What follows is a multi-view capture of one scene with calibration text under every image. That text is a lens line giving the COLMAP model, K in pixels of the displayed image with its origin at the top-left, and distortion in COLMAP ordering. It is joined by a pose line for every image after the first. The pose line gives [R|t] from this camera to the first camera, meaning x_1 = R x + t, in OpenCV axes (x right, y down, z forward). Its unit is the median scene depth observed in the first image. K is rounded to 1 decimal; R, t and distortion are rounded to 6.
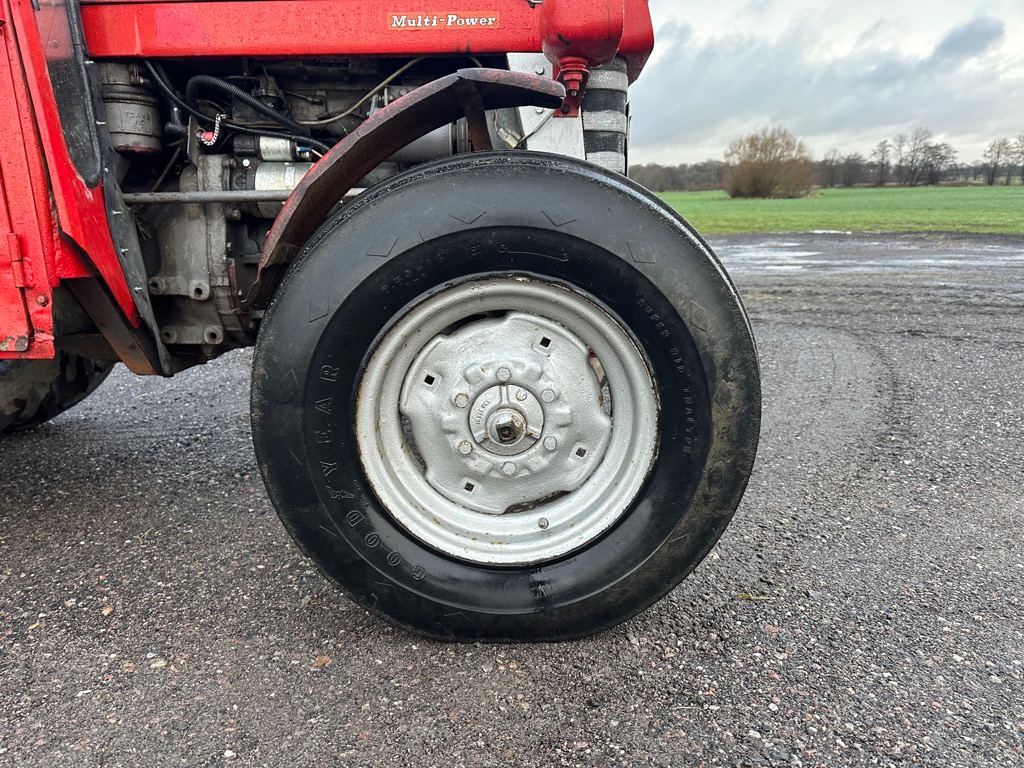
lens RADIAL K [[717.0, 0, 512.0], [0, 717.0, 384.0], [0, 0, 1]] dist [0.061397, -0.088253]
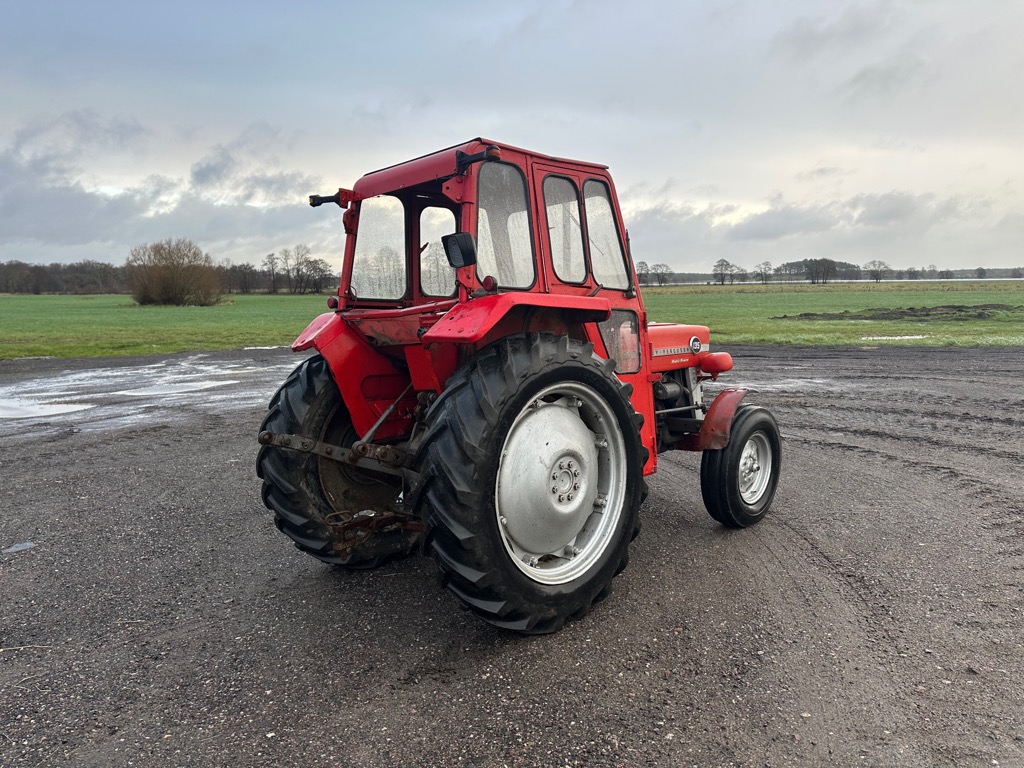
lens RADIAL K [[717.0, 0, 512.0], [0, 717.0, 384.0], [0, 0, 1]] dist [0.061397, -0.088253]
pose [[0.699098, -0.077595, 0.710803, -2.757487], [0.172151, 0.983118, -0.061995, -0.280230], [-0.693992, 0.165706, 0.700654, -0.741242]]
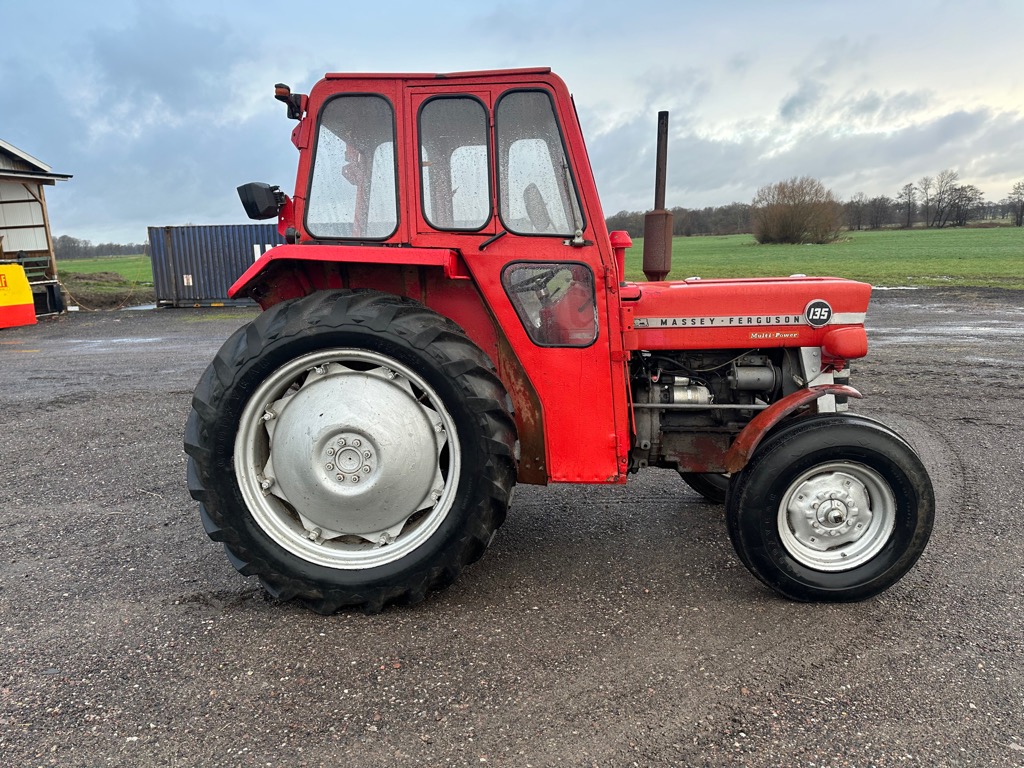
lens RADIAL K [[717.0, 0, 512.0], [0, 717.0, 384.0], [0, 0, 1]] dist [0.061397, -0.088253]
pose [[0.999358, -0.008749, -0.034749, -0.757899], [0.006781, 0.998388, -0.056357, -0.195979], [0.035186, 0.056085, 0.997806, -1.178606]]
